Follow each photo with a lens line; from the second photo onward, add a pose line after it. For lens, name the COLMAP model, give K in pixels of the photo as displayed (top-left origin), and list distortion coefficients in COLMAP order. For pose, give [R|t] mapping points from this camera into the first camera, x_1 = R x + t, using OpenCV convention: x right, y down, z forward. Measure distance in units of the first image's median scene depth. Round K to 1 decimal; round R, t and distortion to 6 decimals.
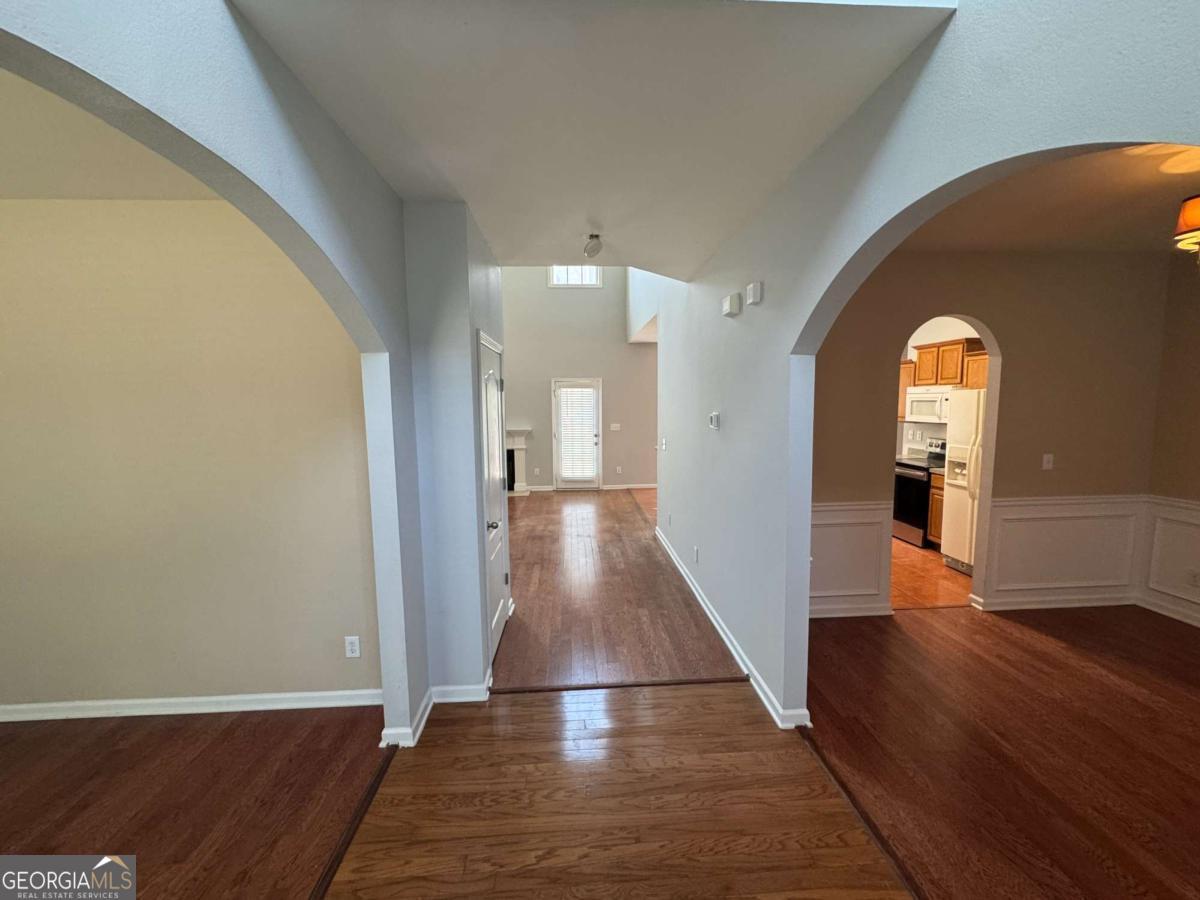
lens RADIAL K [[481.2, 0, 595.3], [0, 481.2, 451.5], [0, 0, 1]] dist [-0.000198, -0.000775]
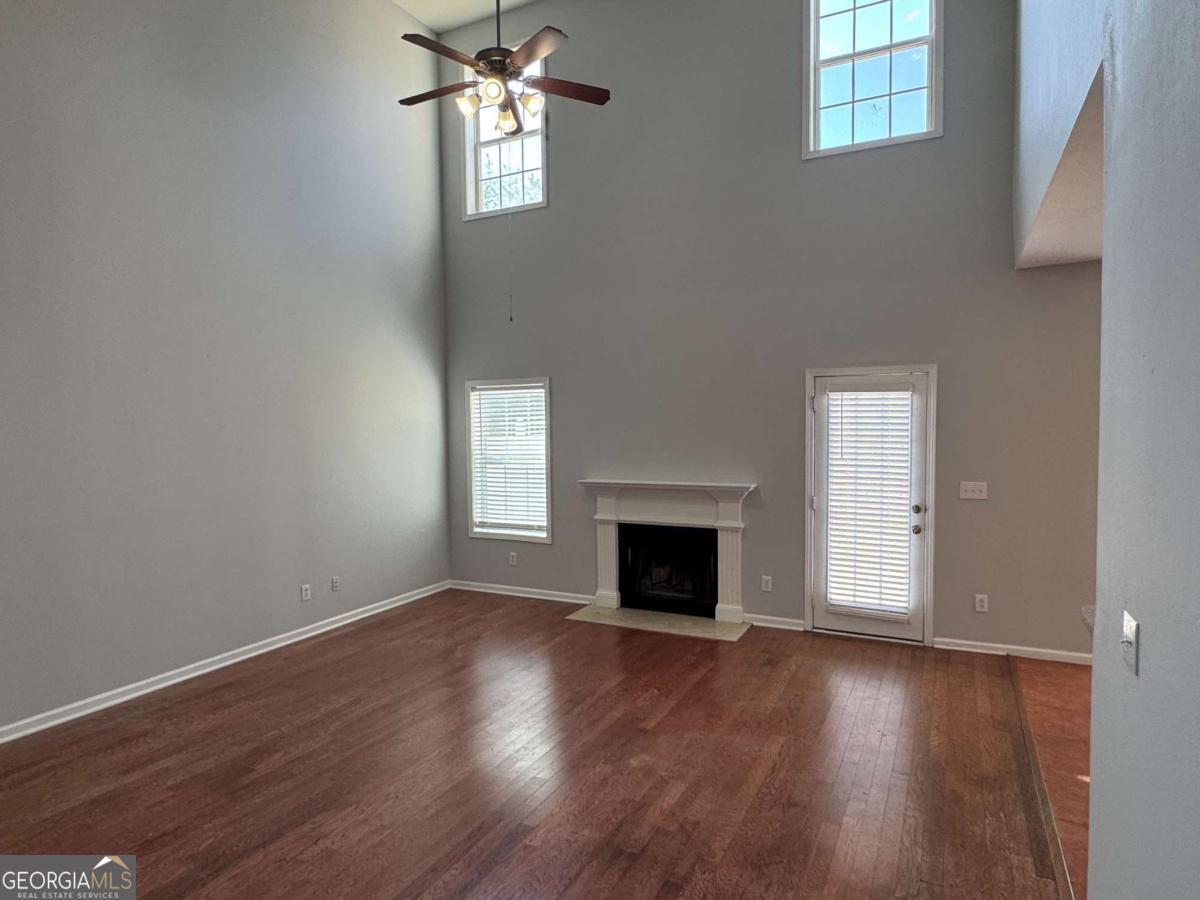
lens RADIAL K [[697.4, 0, 593.9], [0, 697.4, 454.4], [0, 0, 1]] dist [-0.007118, -0.000517]
pose [[0.857344, 0.023460, -0.514209, 0.097315], [-0.049211, 0.998121, -0.036513, -0.064209], [0.512386, 0.056609, 0.856887, 0.538130]]
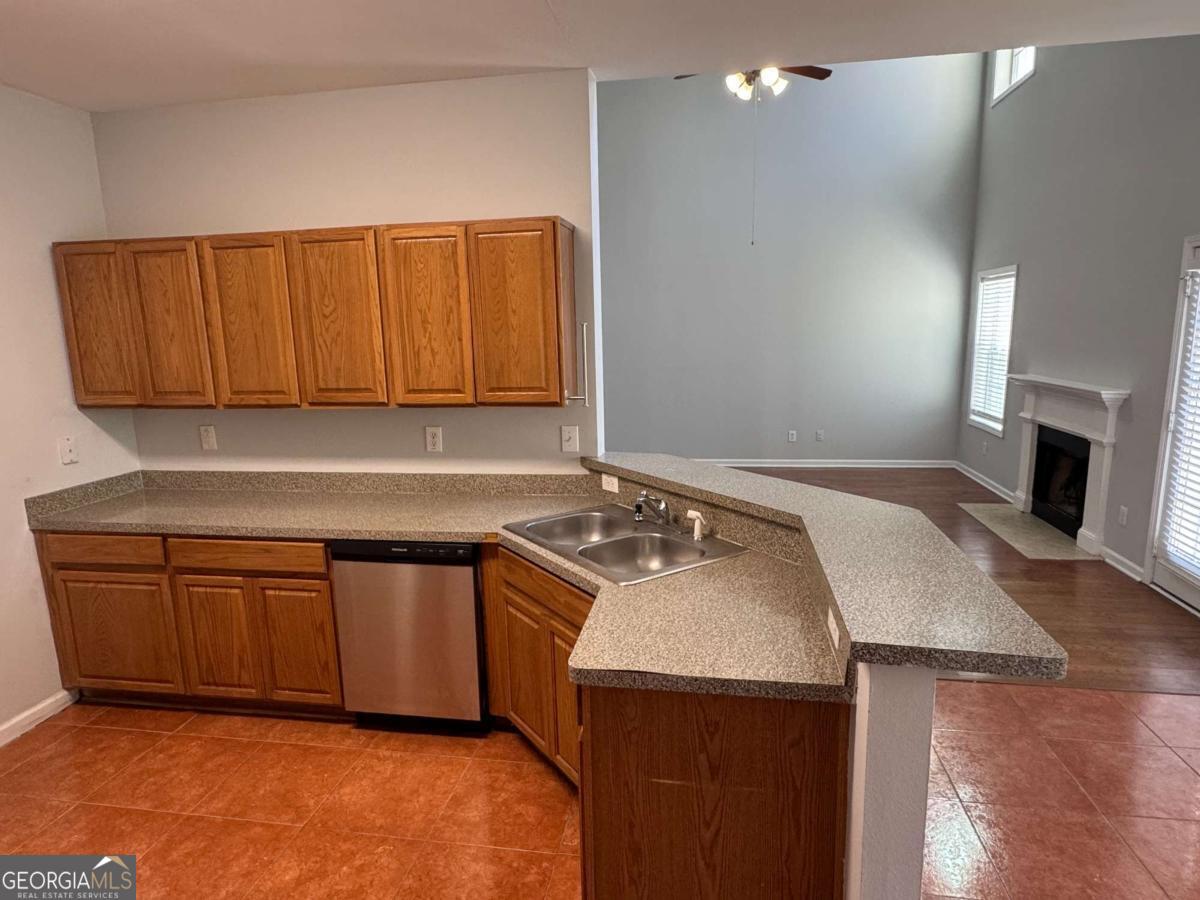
lens RADIAL K [[697.4, 0, 598.5], [0, 697.4, 452.4], [0, 0, 1]] dist [-0.007118, -0.000517]
pose [[-0.226503, 0.190429, -0.955214, 0.647512], [-0.076095, 0.974245, 0.212267, -0.119072], [0.971033, 0.120766, -0.206179, 1.058451]]
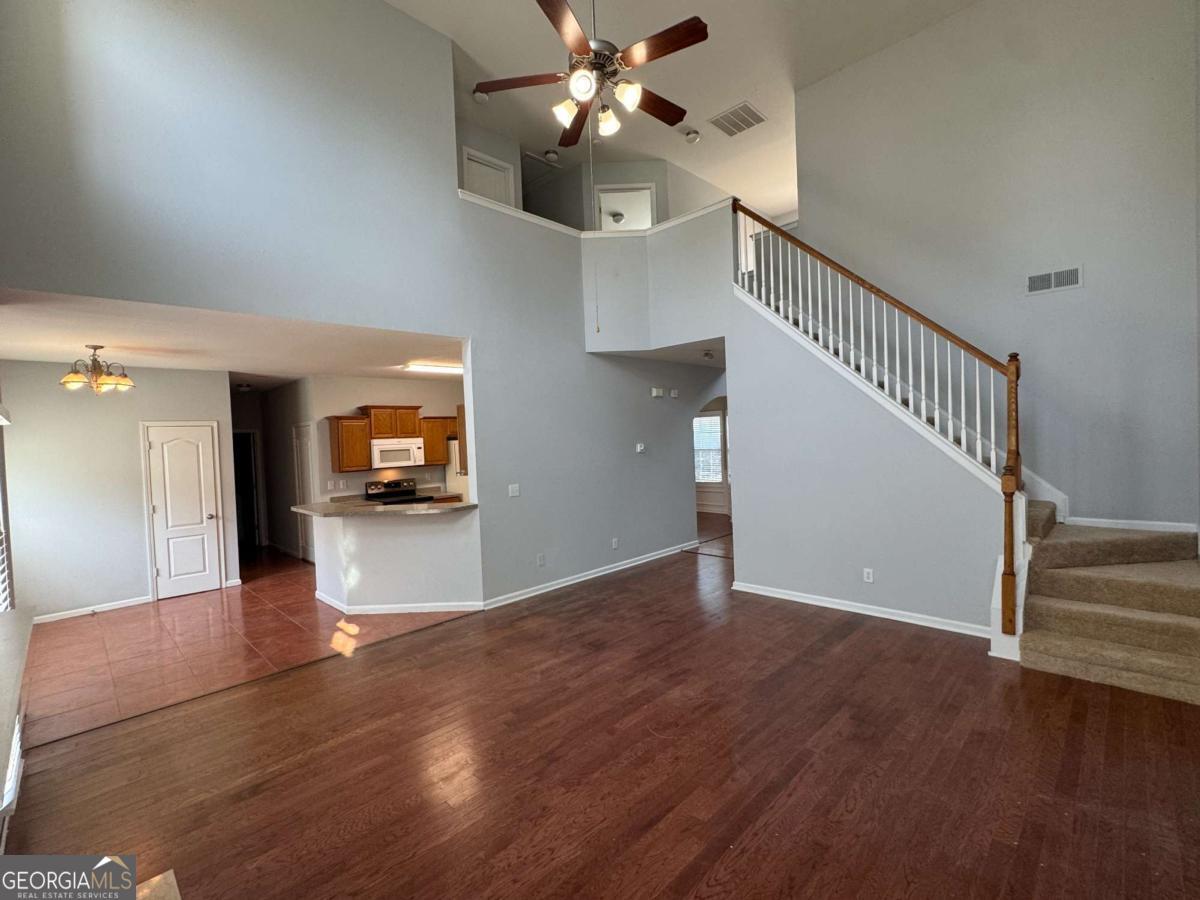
lens RADIAL K [[537.4, 0, 599.8], [0, 537.4, 453.9], [0, 0, 1]] dist [-0.005393, 0.001078]
pose [[-0.664599, 0.014683, 0.747056, -0.648931], [0.128337, 0.987192, 0.094769, -0.142783], [-0.736097, 0.158859, -0.657971, 1.365172]]
